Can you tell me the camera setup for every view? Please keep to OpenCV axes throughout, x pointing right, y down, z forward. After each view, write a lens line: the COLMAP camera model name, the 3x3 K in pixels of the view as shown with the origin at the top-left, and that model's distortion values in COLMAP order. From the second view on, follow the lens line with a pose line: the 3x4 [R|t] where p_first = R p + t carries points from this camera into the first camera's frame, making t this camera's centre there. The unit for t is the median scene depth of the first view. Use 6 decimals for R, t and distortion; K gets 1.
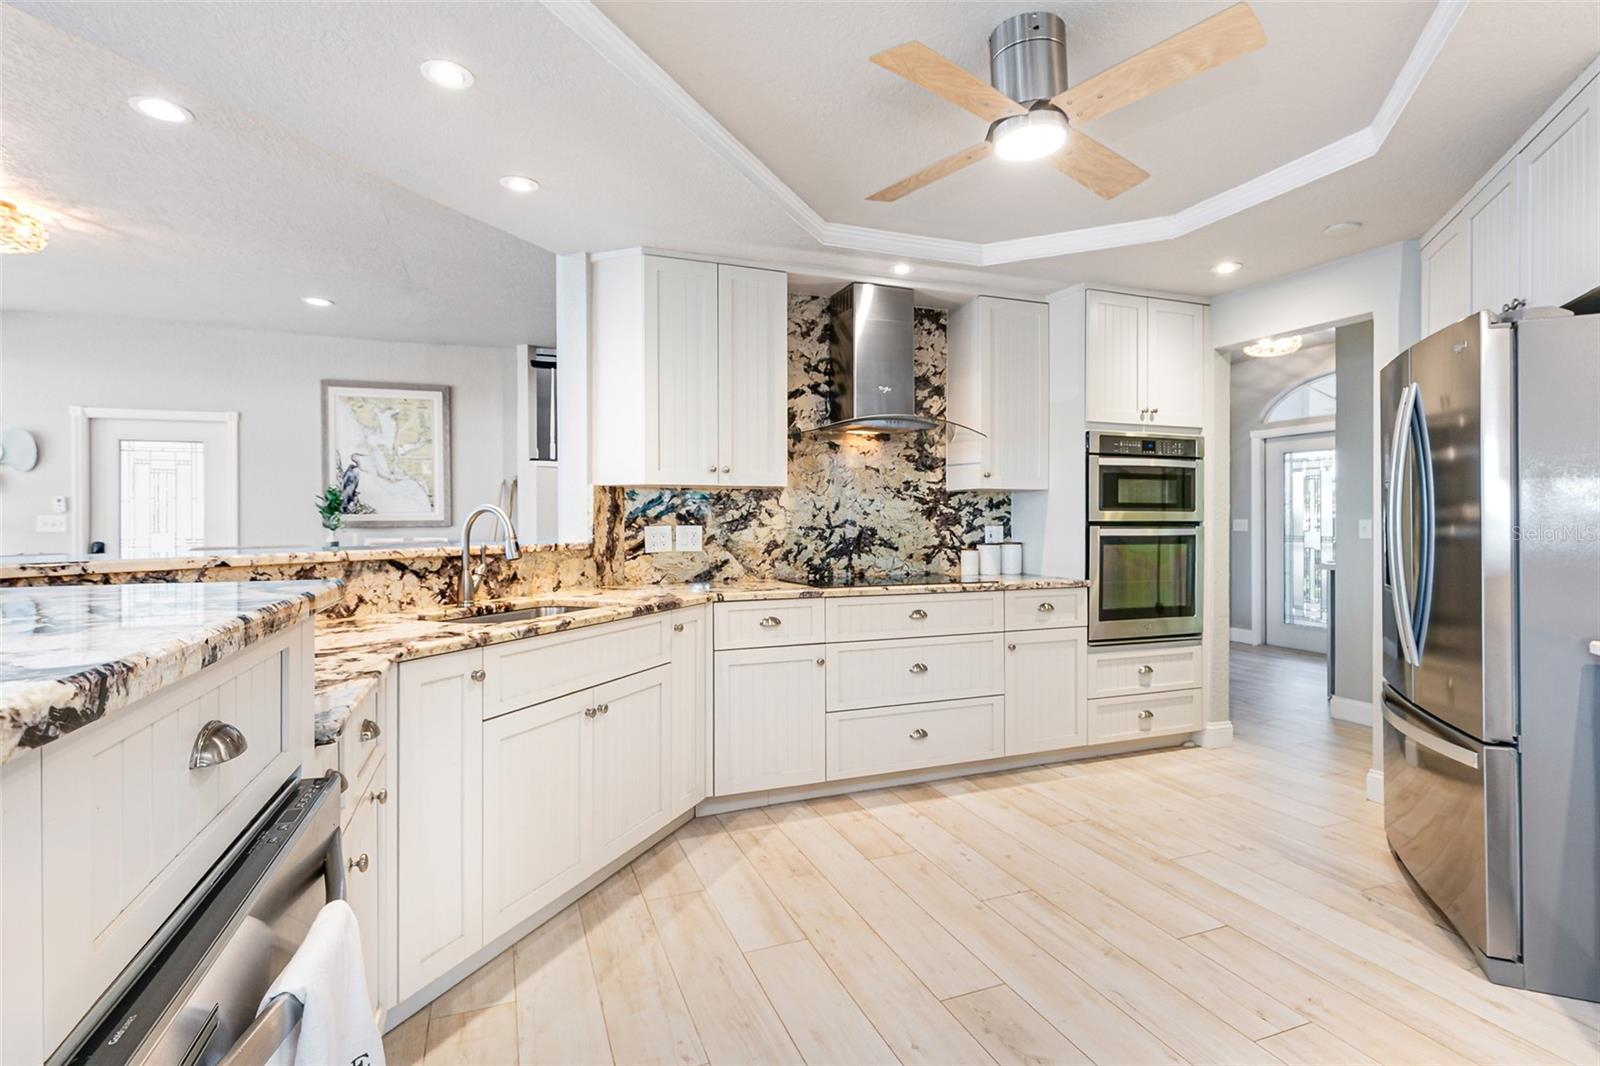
lens RADIAL K [[759.8, 0, 811.0], [0, 759.8, 521.0], [0, 0, 1]] dist [-0.000151, -0.000774]
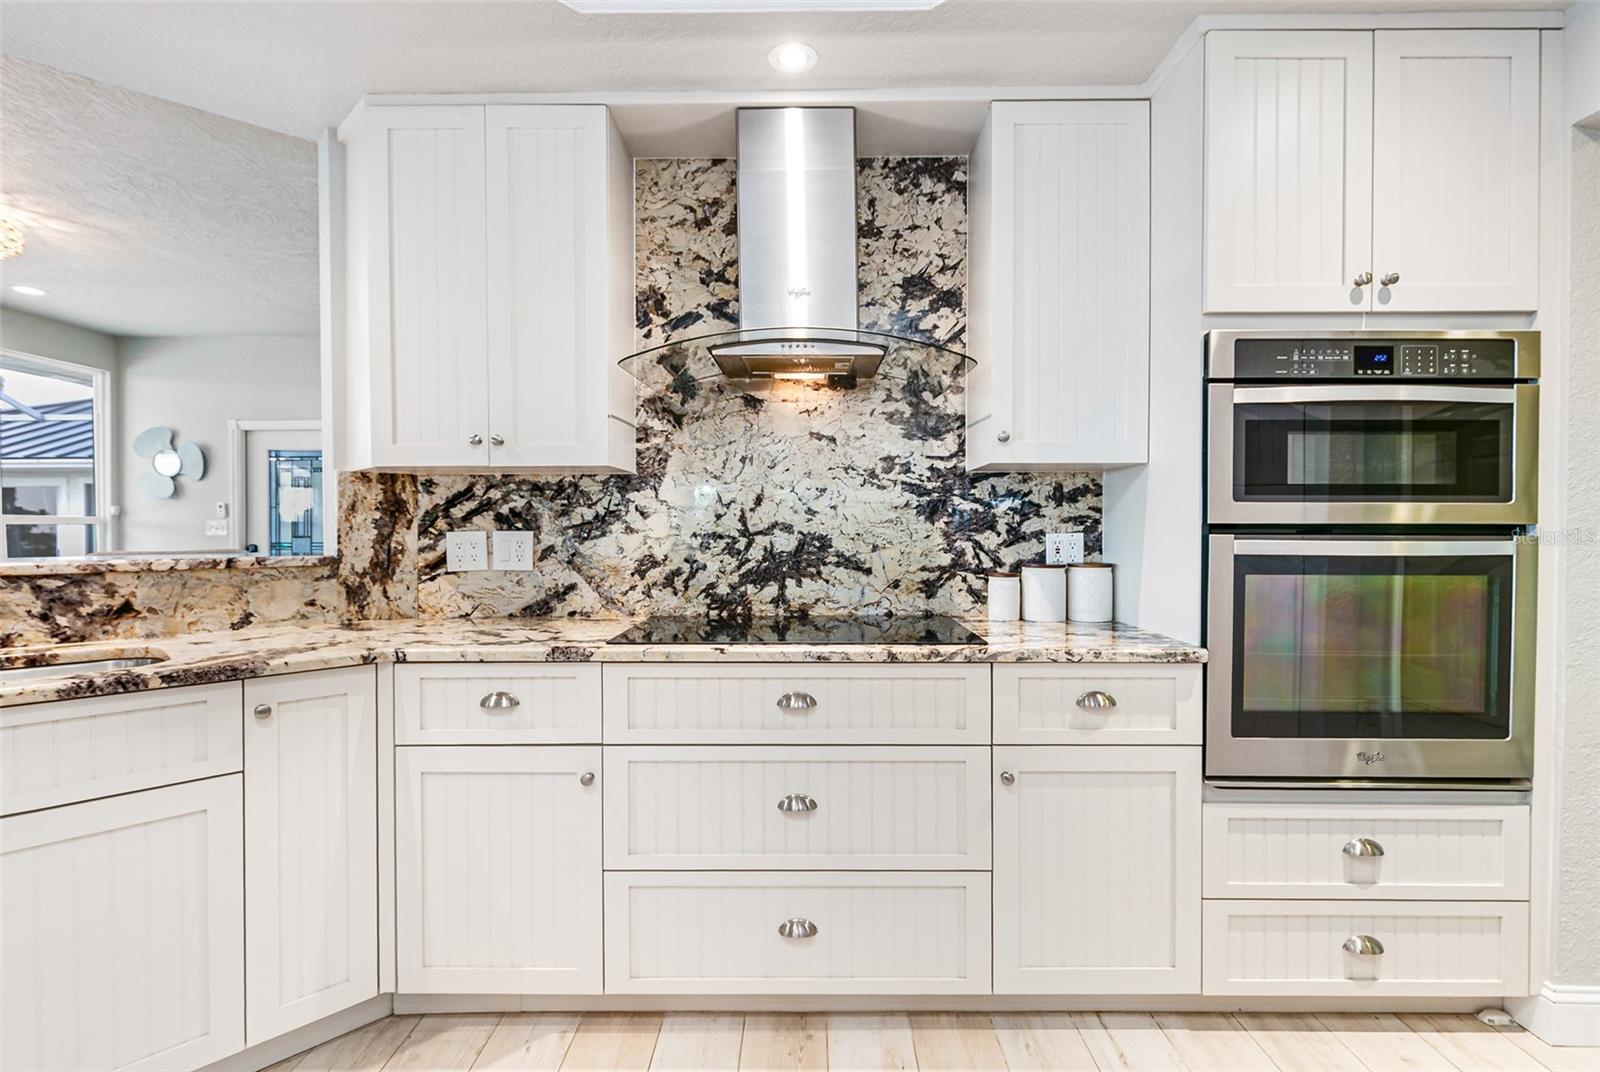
lens RADIAL K [[759.8, 0, 800.6], [0, 759.8, 531.8], [0, 0, 1]] dist [-0.000151, -0.000774]
pose [[0.926192, 0.002971, -0.377040, 0.301114], [0.000121, 0.999967, 0.008177, 0.001166], [0.377052, -0.007619, 0.926161, 0.453933]]
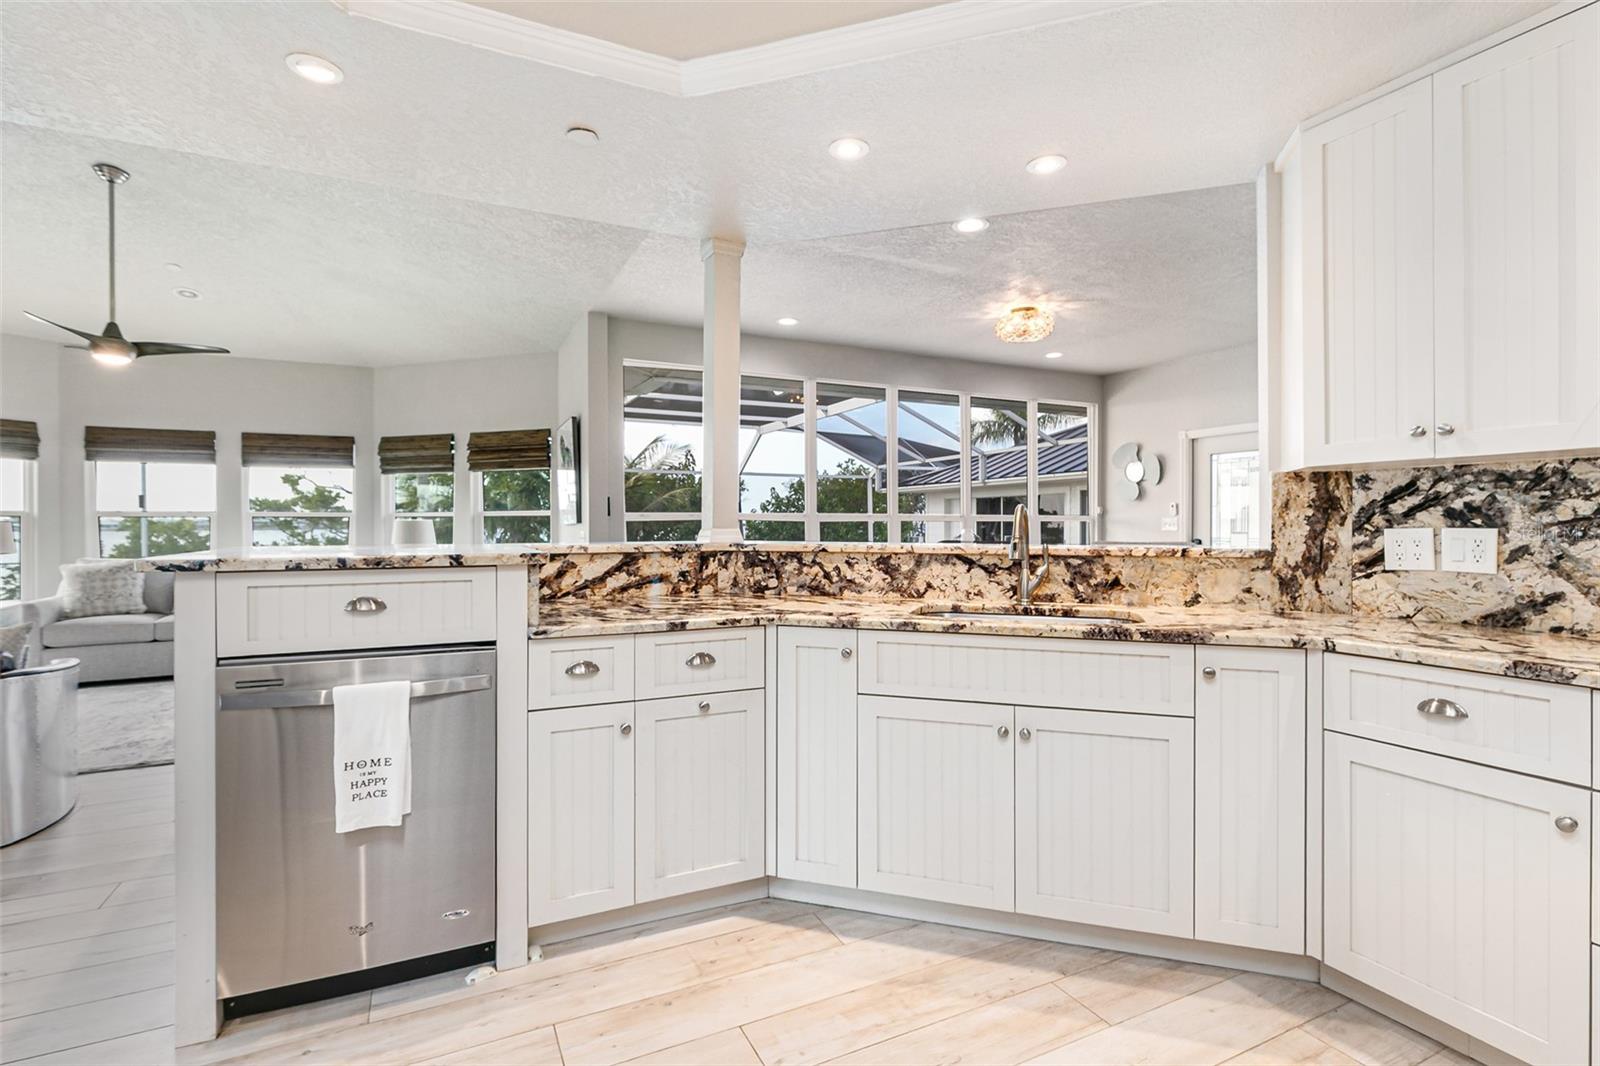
lens RADIAL K [[759.8, 0, 807.6], [0, 759.8, 526.7], [0, 0, 1]] dist [-0.000151, -0.000774]
pose [[0.086919, 0.005457, -0.996200, 0.357377], [0.000036, 0.999985, 0.005481, 0.001448], [0.996215, -0.000512, 0.086918, 0.413516]]
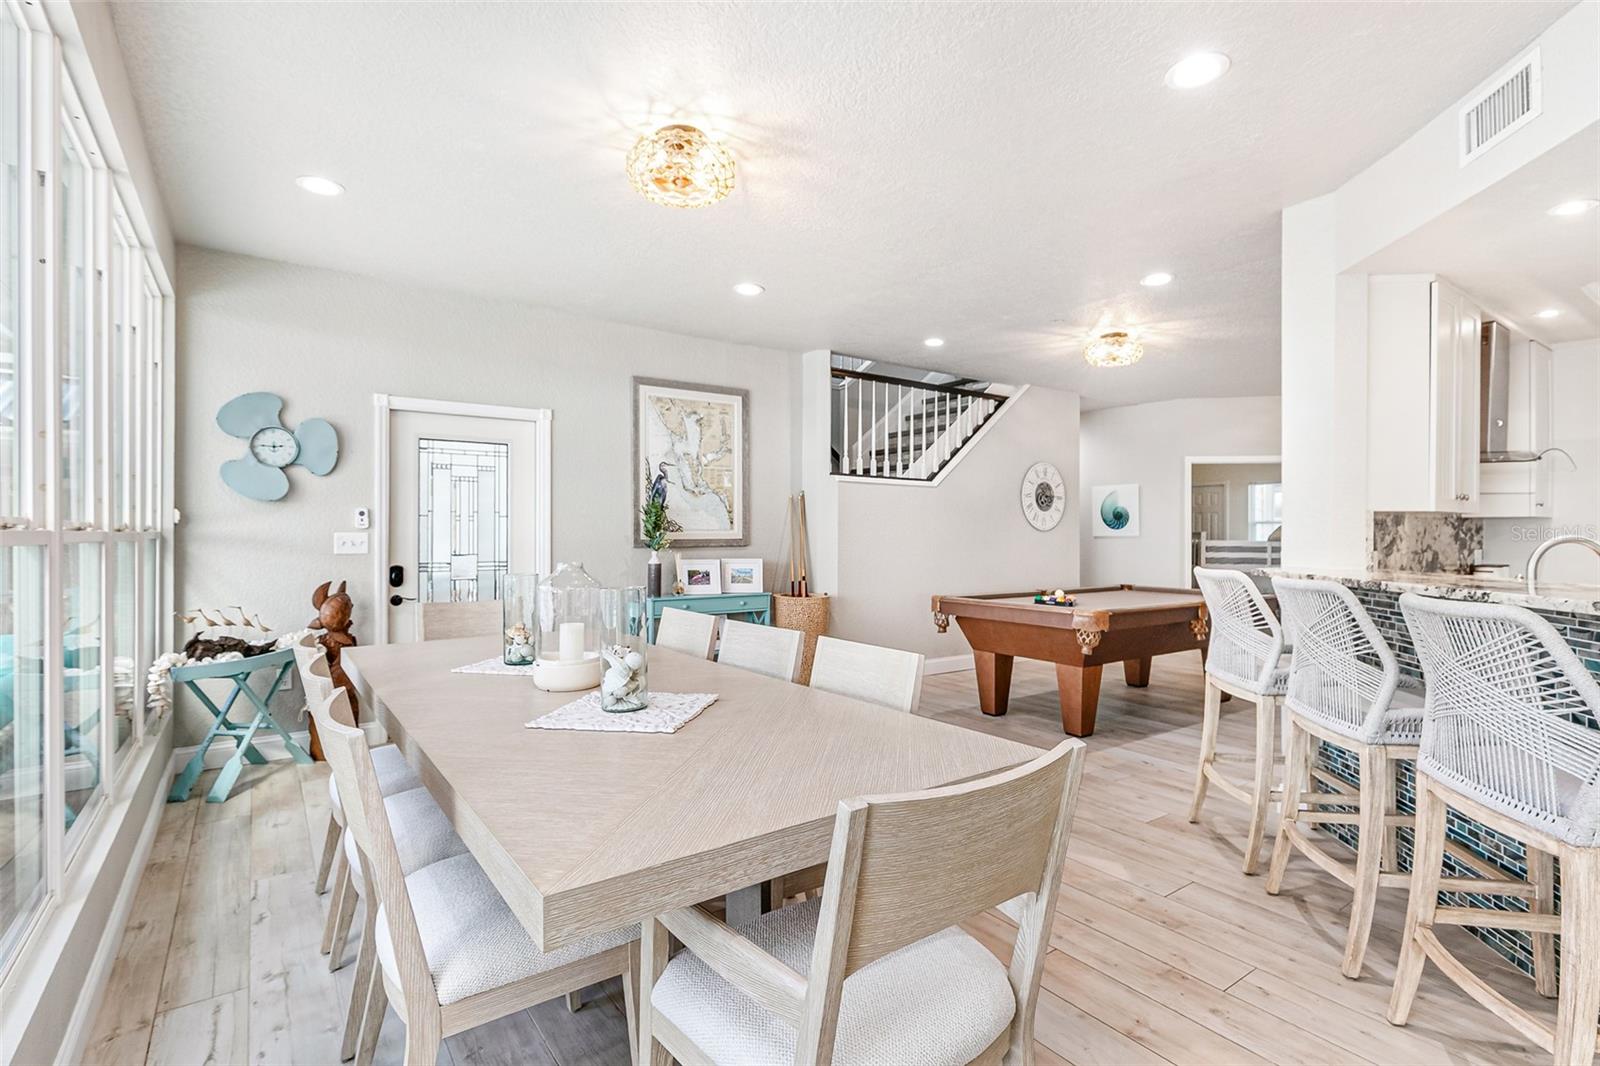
lens RADIAL K [[759.8, 0, 814.1], [0, 759.8, 536.8], [0, 0, 1]] dist [-0.000151, -0.000774]
pose [[0.964163, 0.003648, 0.265284, -1.136265], [-0.005123, 0.999975, 0.004870, -0.014497], [-0.265260, -0.006054, 0.964158, 0.189796]]
